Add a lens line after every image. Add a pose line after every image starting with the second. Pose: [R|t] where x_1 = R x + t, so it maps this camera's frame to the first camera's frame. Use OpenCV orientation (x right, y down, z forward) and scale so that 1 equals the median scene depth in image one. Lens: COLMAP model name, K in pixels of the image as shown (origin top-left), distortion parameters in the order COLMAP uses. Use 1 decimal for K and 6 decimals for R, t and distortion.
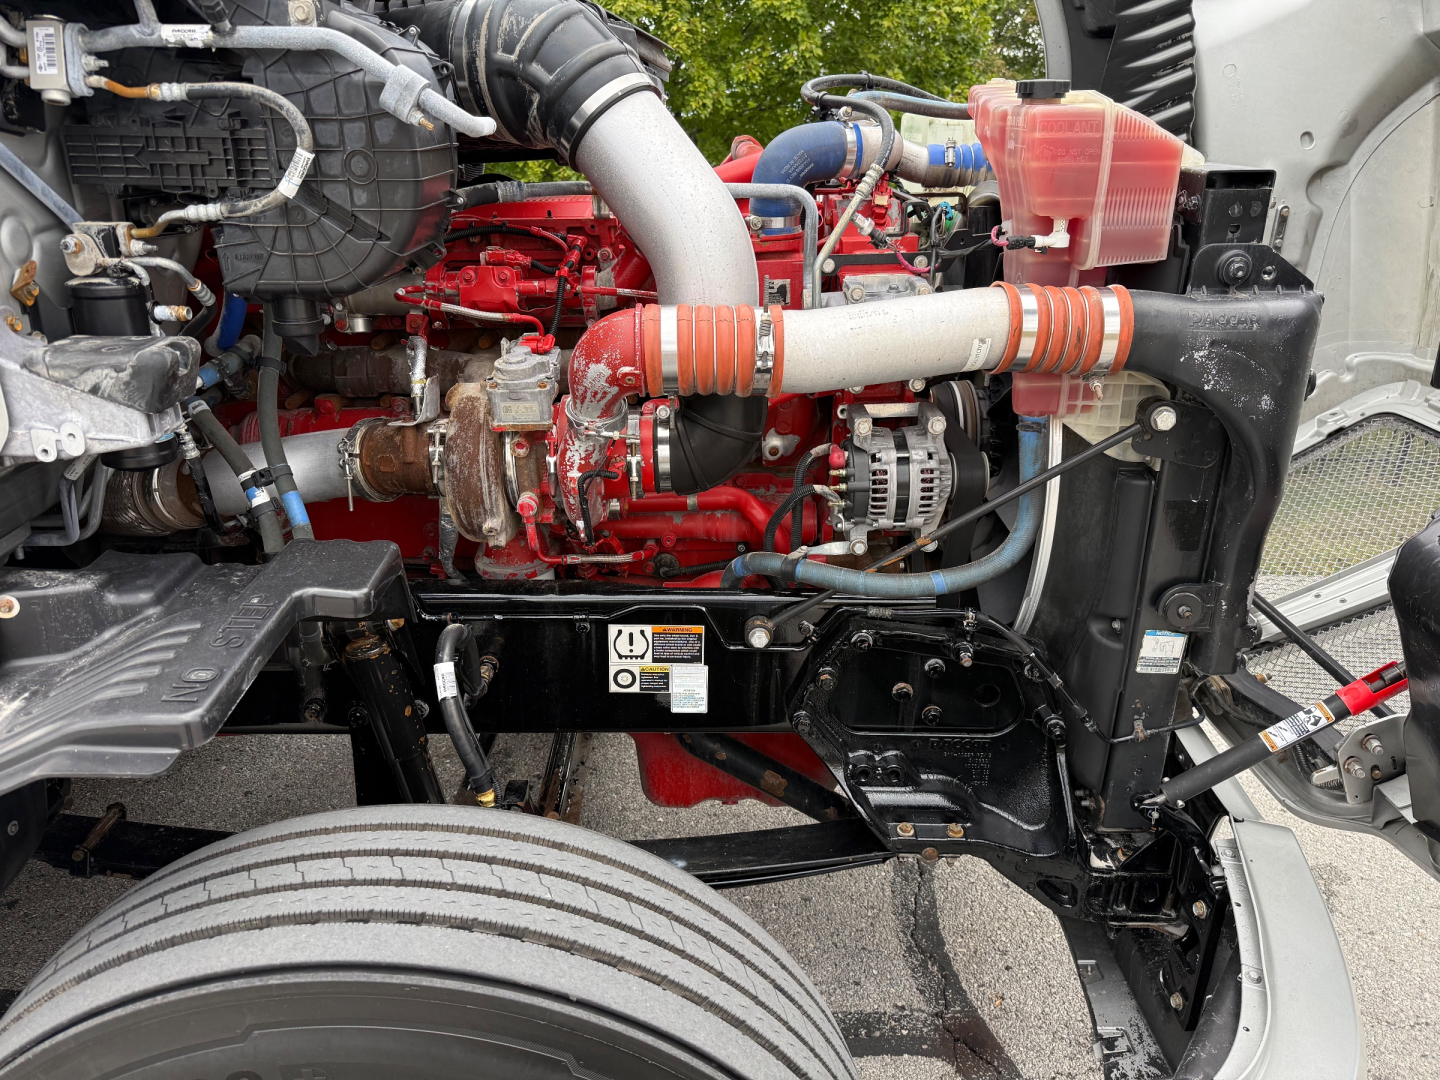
lens RADIAL K [[1032.6, 0, 734.0], [0, 1032.6, 539.0], [0, 0, 1]] dist [0.007634, -0.022303]
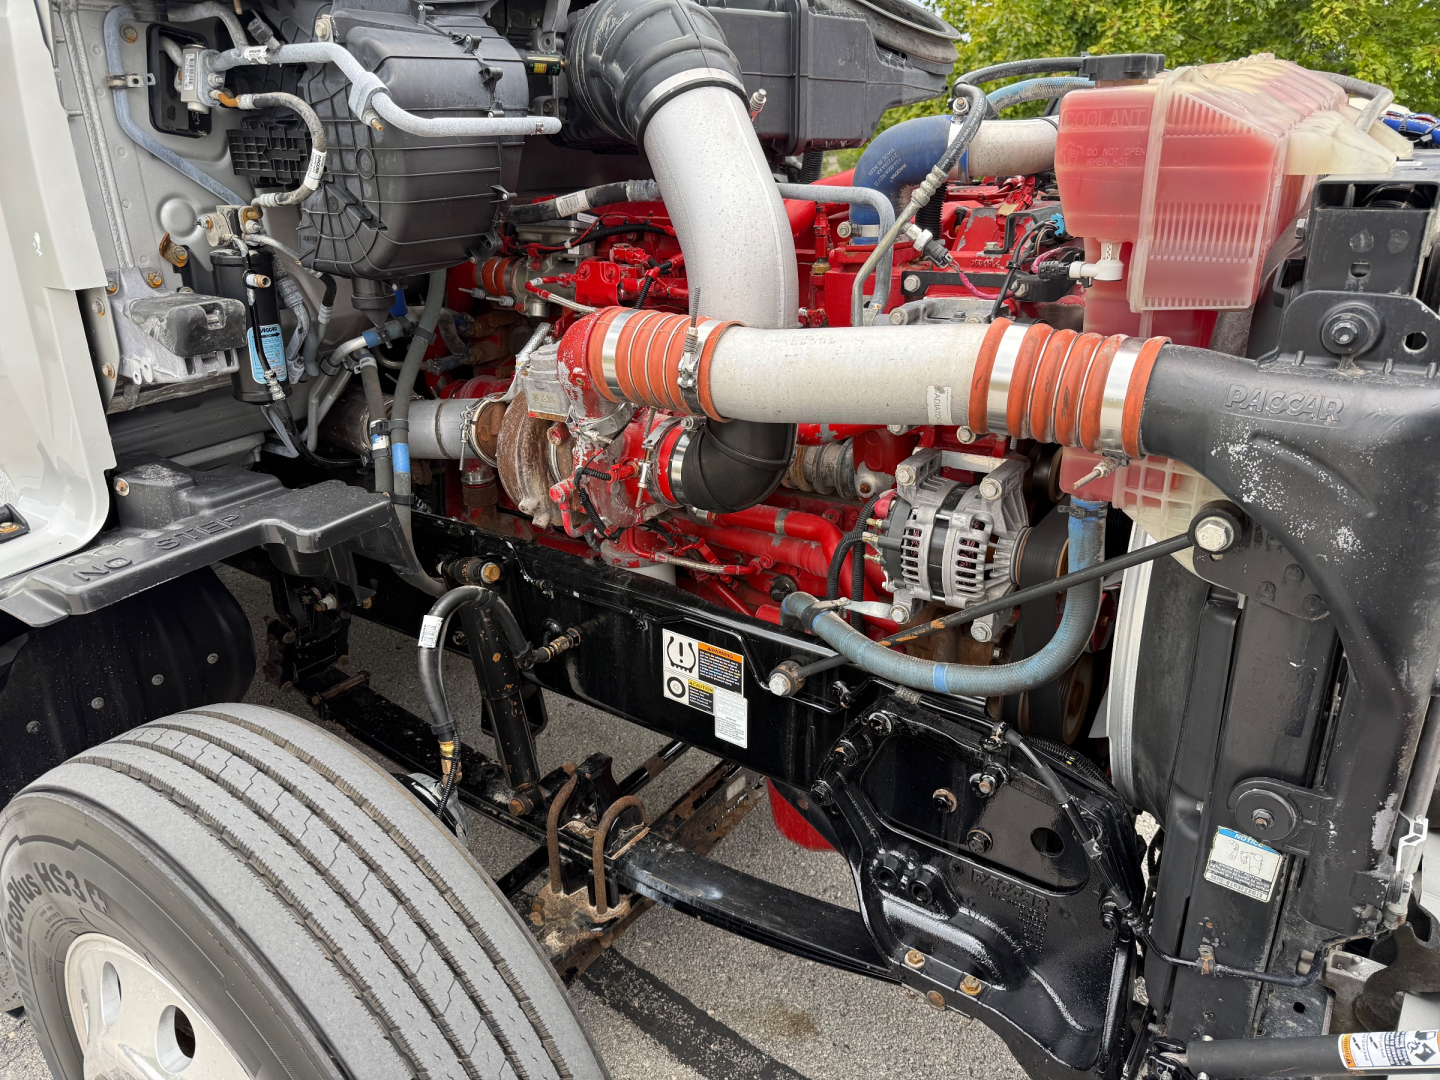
lens RADIAL K [[1032.6, 0, 724.6], [0, 1032.6, 536.3], [0, 0, 1]] dist [0.007634, -0.022303]
pose [[0.812694, 0.204668, -0.545563, 0.487811], [-0.206003, 0.976738, 0.059551, -0.081365], [0.545060, 0.063991, 0.835951, 0.217972]]
